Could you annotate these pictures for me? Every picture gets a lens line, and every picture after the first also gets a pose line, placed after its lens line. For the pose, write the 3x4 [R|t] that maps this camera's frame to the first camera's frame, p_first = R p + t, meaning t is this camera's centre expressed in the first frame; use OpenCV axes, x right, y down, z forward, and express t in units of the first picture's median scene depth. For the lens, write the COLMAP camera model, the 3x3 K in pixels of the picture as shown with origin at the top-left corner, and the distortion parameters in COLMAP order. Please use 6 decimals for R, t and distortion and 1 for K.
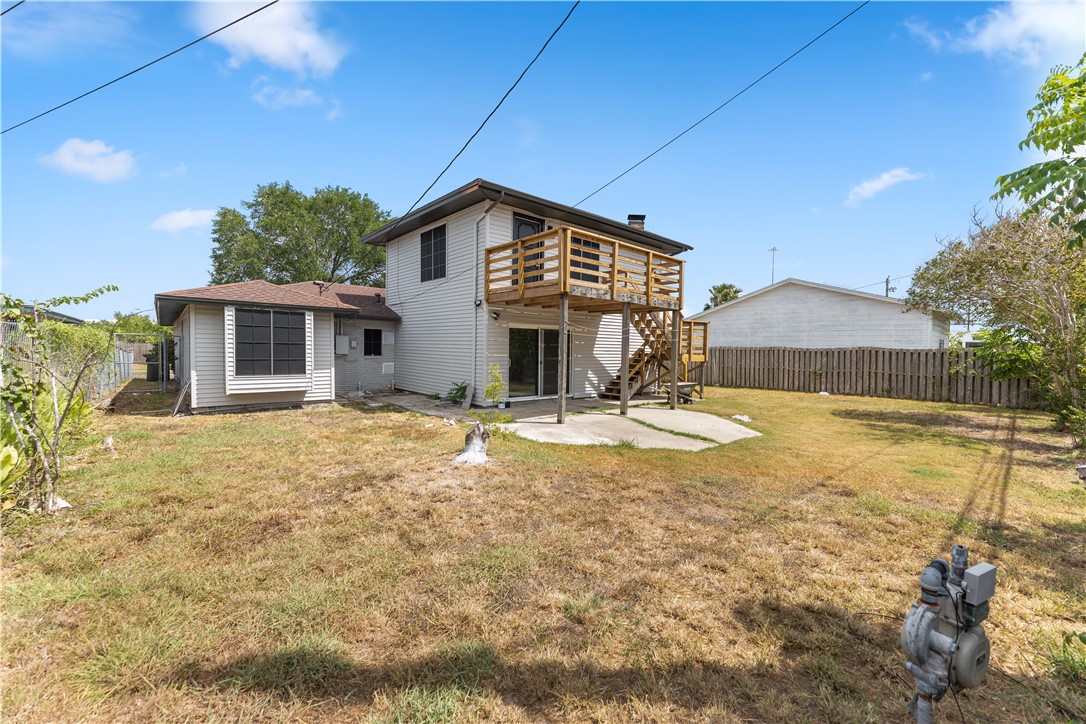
lens RADIAL K [[433.4, 0, 553.4], [0, 433.4, 358.3], [0, 0, 1]] dist [0.001882, -0.000269]
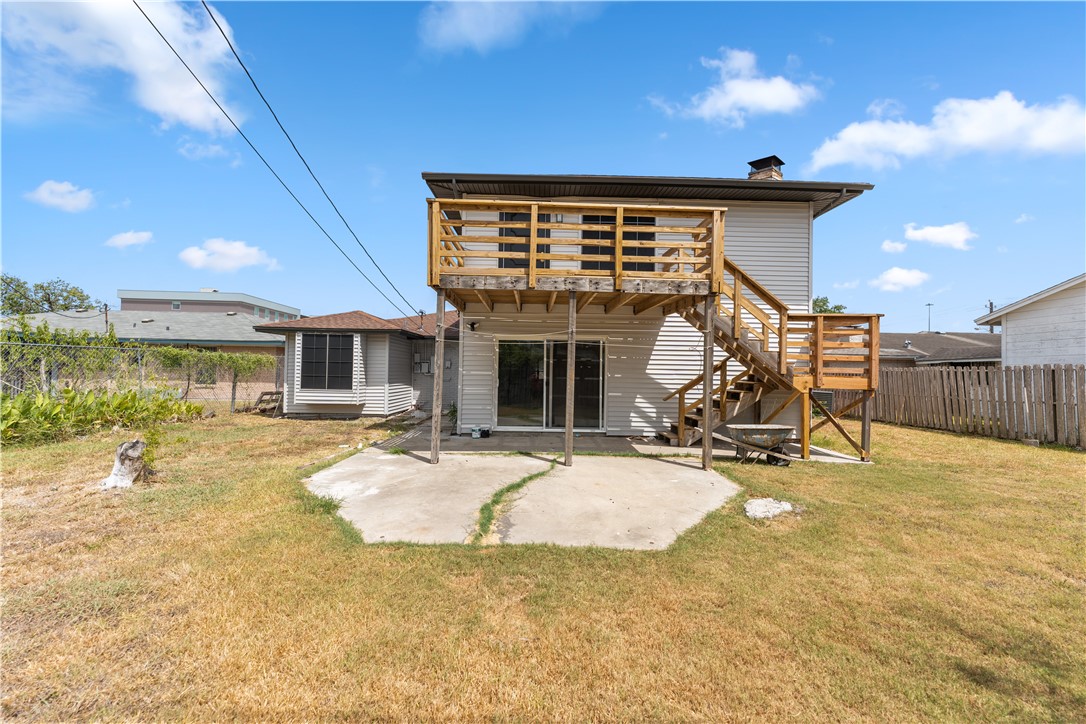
lens RADIAL K [[433.4, 0, 542.5], [0, 433.4, 361.7], [0, 0, 1]] dist [0.001882, -0.000269]
pose [[0.769662, -0.014584, -0.638285, 0.451250], [-0.017008, 0.998916, -0.043333, 0.004129], [0.638225, 0.044207, 0.768580, 0.391596]]
